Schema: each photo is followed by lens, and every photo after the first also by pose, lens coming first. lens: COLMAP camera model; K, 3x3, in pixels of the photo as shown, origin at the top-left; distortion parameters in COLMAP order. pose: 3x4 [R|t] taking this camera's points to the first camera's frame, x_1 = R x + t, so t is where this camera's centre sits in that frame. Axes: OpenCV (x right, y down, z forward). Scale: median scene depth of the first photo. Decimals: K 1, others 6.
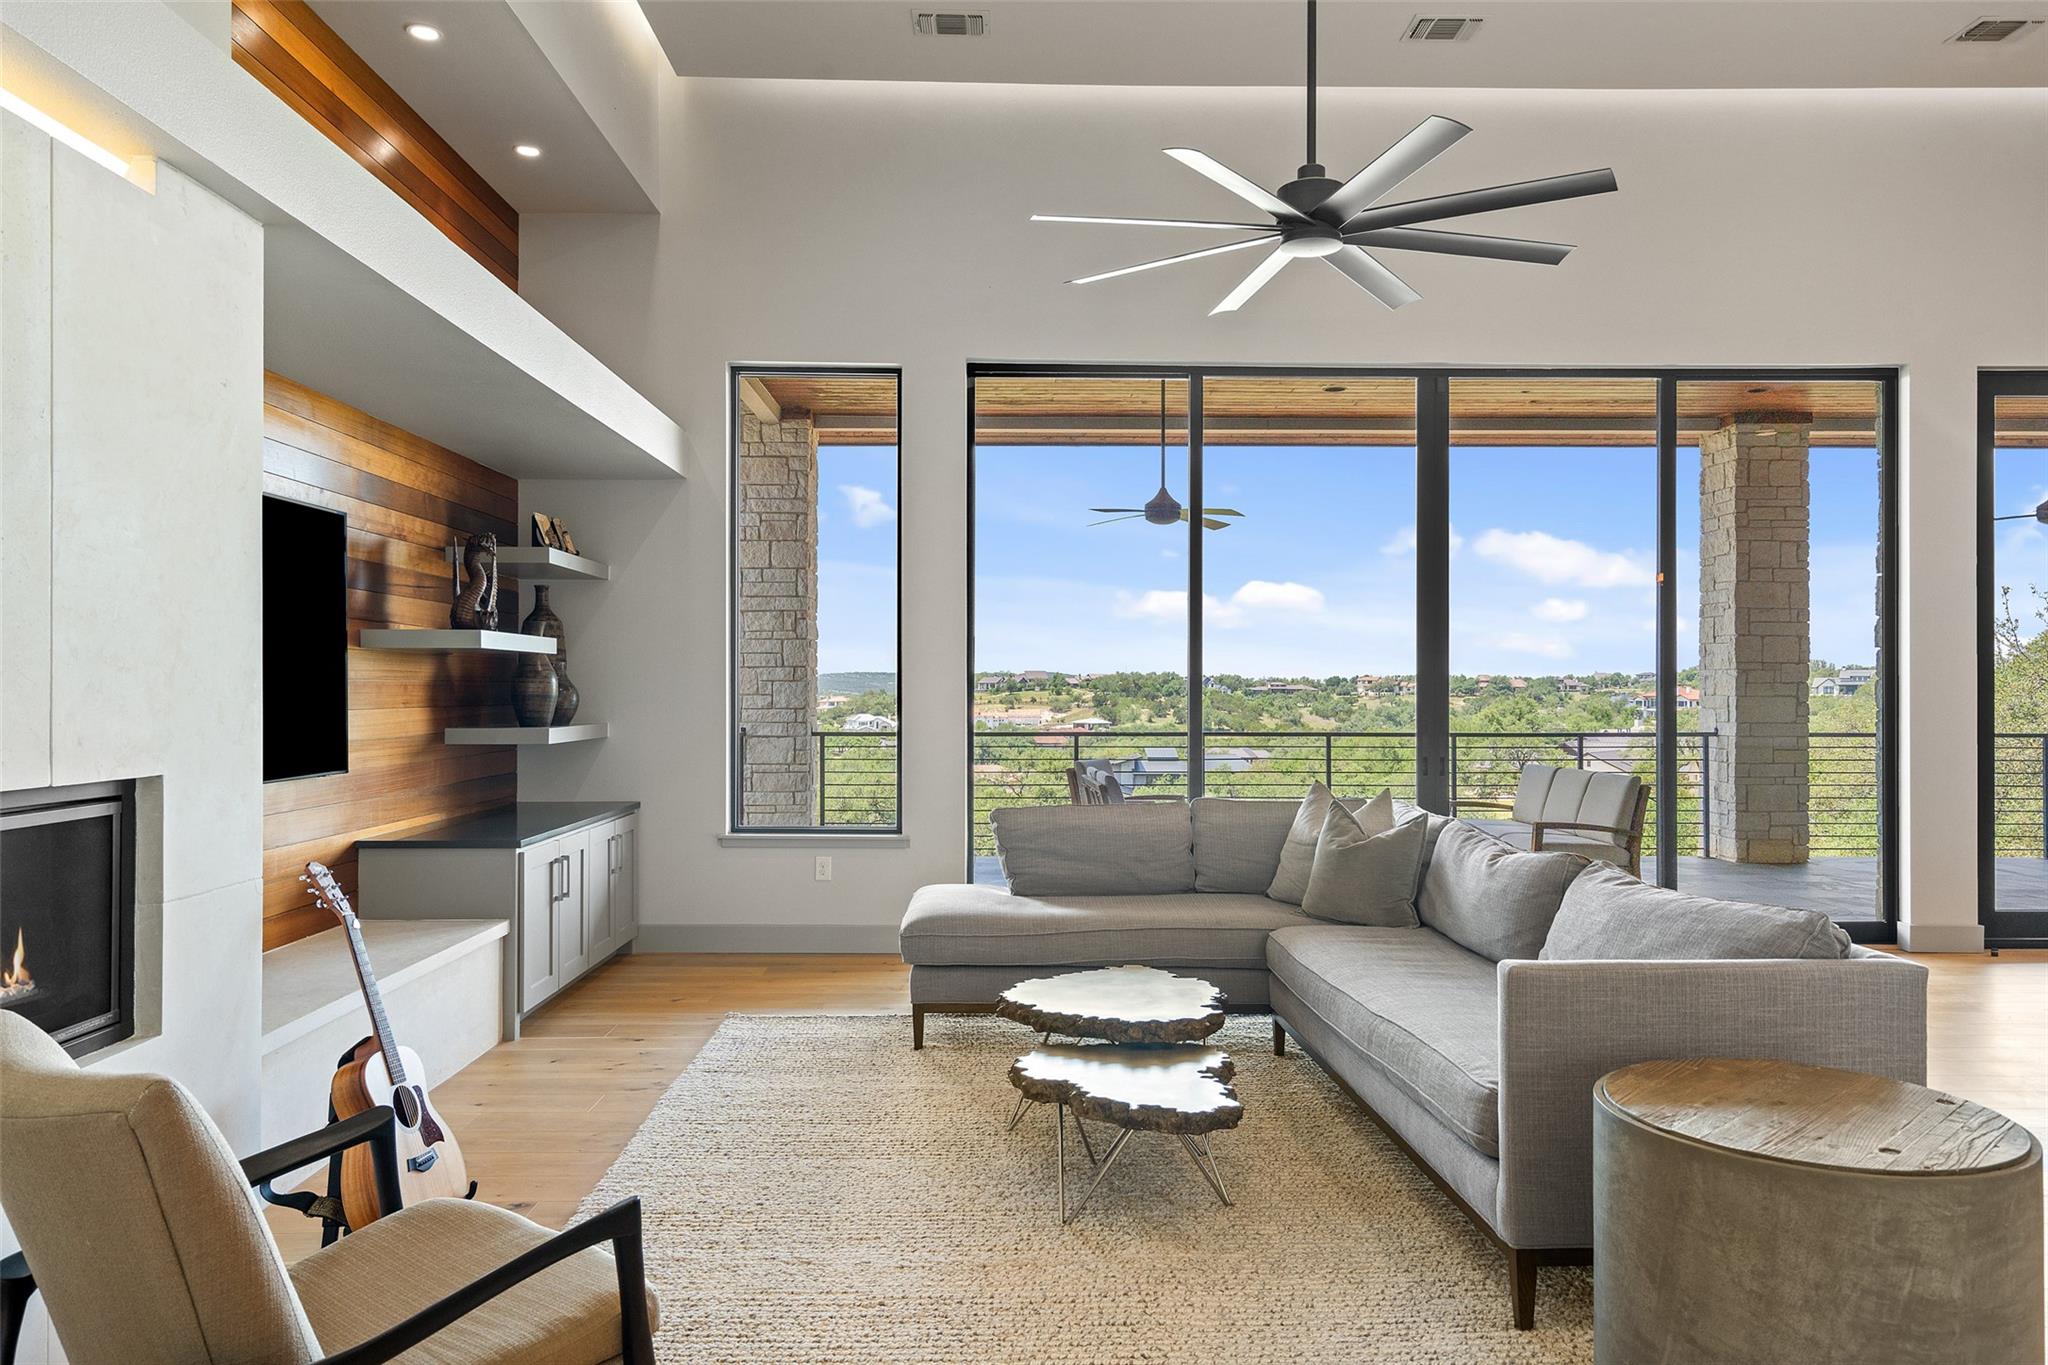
lens RADIAL K [[1364.6, 0, 1024.1], [0, 1364.6, 671.9], [0, 0, 1]] dist [0.003337, 0.008228]
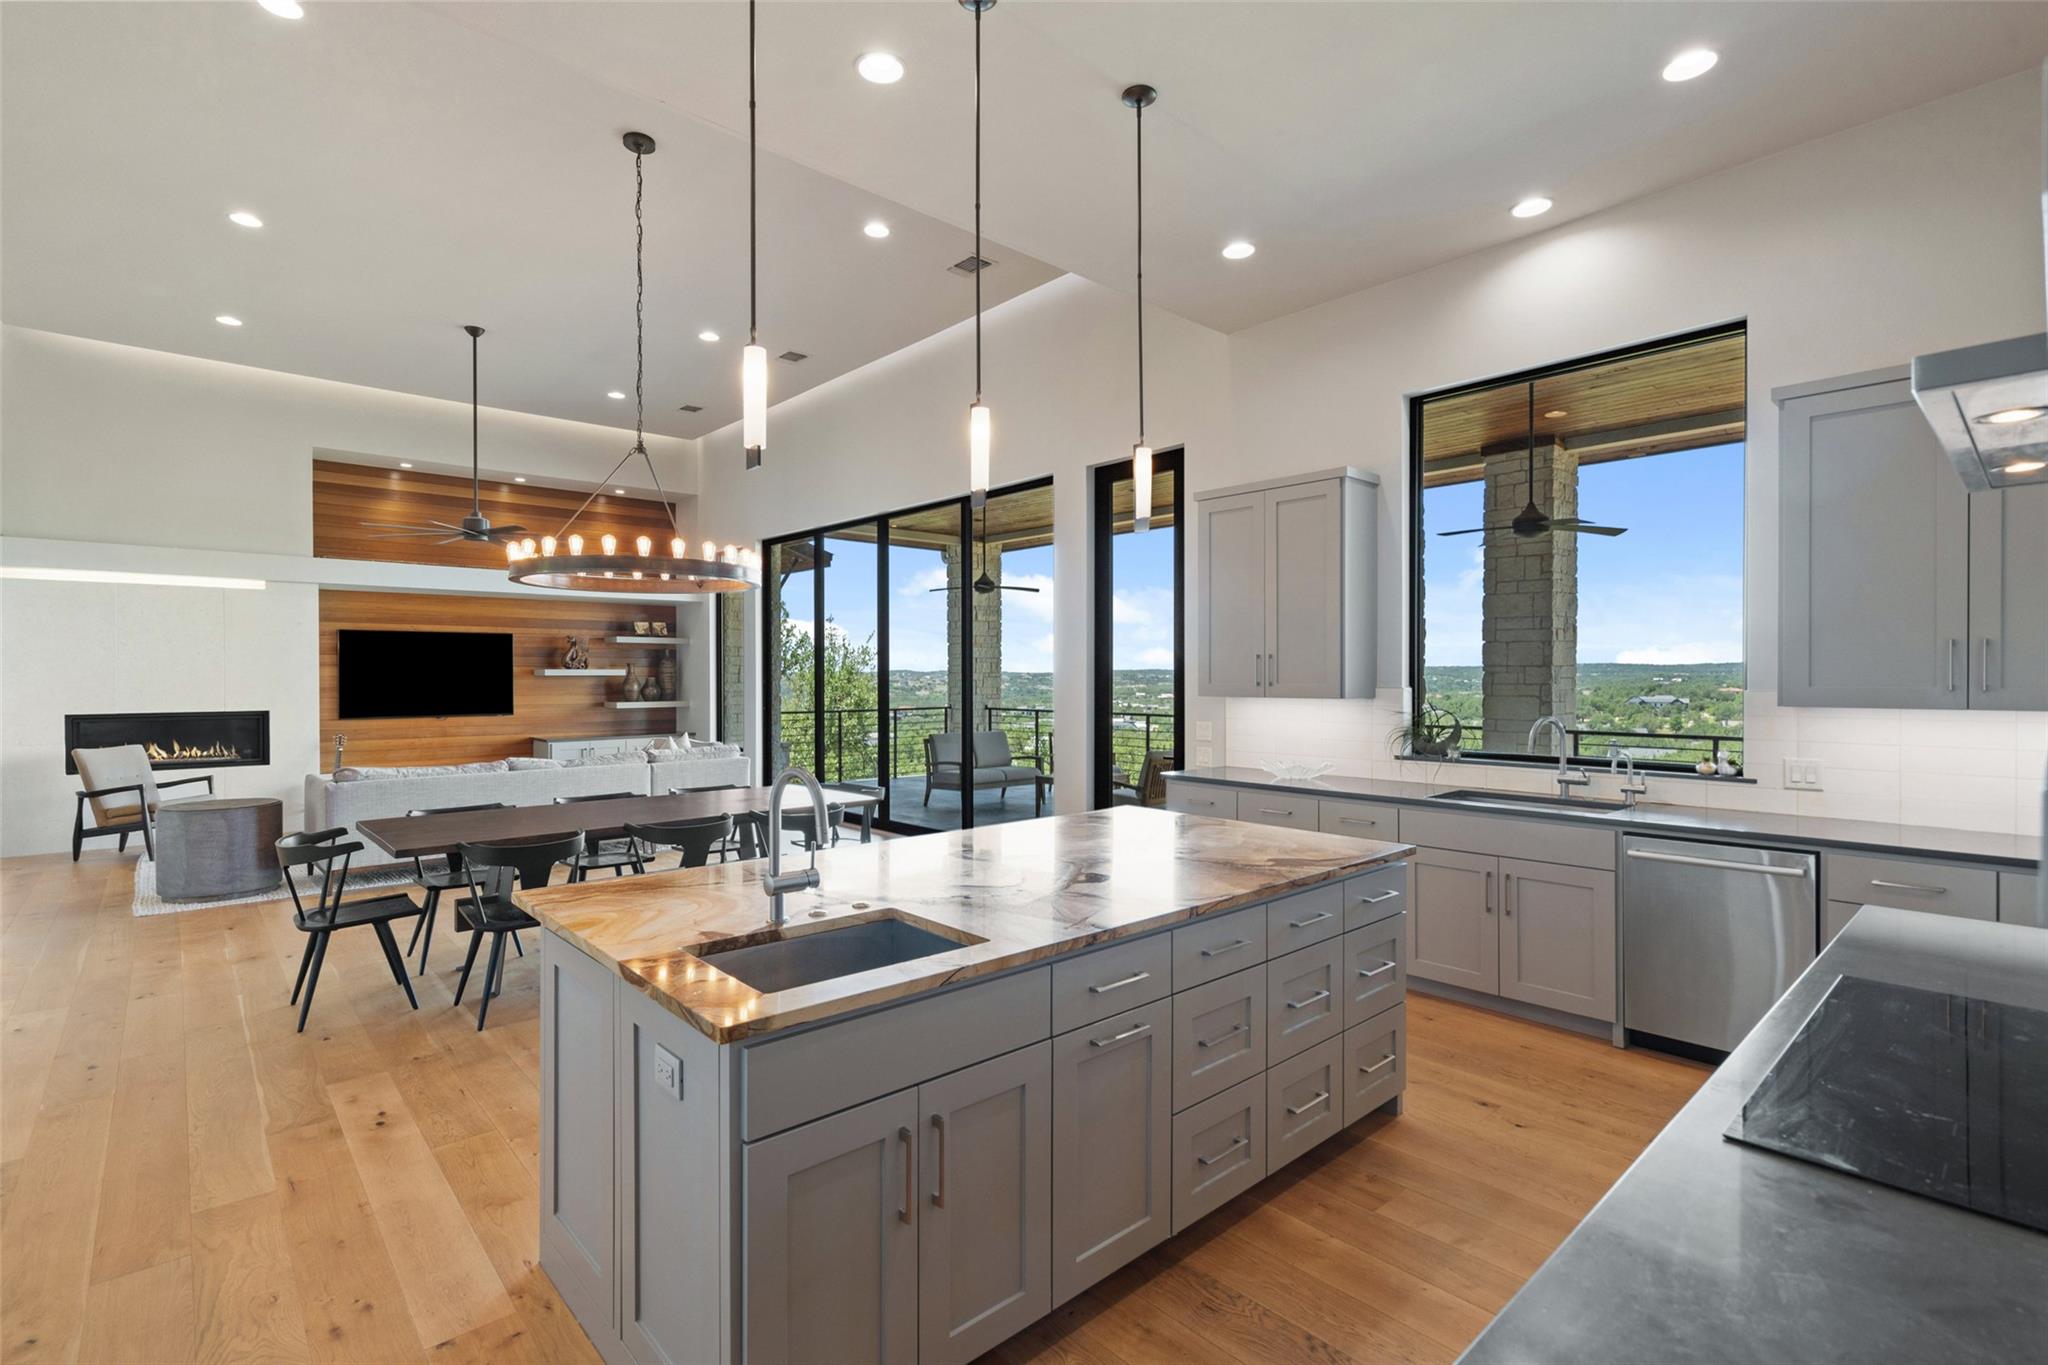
lens RADIAL K [[929.3, 0, 1019.2], [0, 929.3, 676.2], [0, 0, 1]] dist [0.000557, 0.002122]
pose [[0.659206, -0.001390, -0.751961, 0.814512], [0.012351, 0.999883, 0.008979, -0.009419], [0.751861, -0.015206, 0.659146, 0.189353]]
